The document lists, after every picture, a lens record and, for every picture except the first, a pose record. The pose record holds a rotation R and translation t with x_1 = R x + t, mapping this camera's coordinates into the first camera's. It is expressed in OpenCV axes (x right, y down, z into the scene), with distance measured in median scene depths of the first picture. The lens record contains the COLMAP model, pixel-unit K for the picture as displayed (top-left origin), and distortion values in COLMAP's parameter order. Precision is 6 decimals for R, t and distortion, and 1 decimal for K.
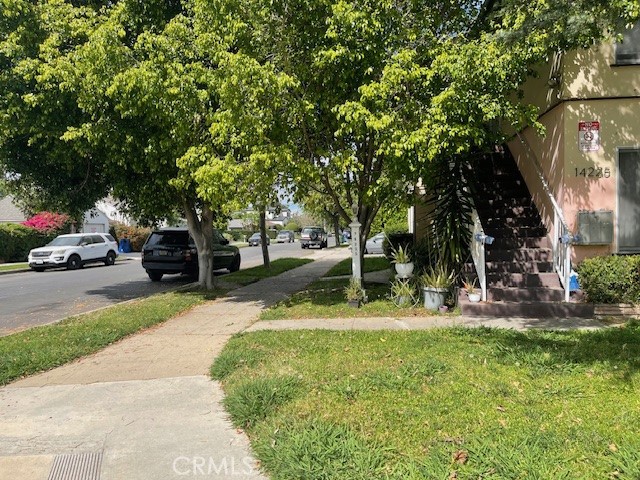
lens RADIAL K [[487.6, 0, 320.0], [0, 487.6, 240.0], [0, 0, 1]] dist [0.002559, -0.005135]
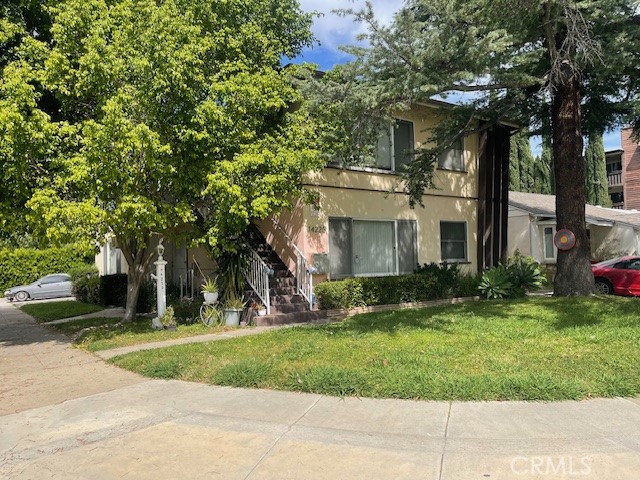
lens RADIAL K [[487.6, 0, 320.0], [0, 487.6, 240.0], [0, 0, 1]] dist [0.002559, -0.005135]
pose [[0.725373, 0.026795, 0.687834, -0.557345], [0.036007, 0.996397, -0.076788, 0.021475], [-0.687414, 0.080466, 0.721795, -0.160140]]
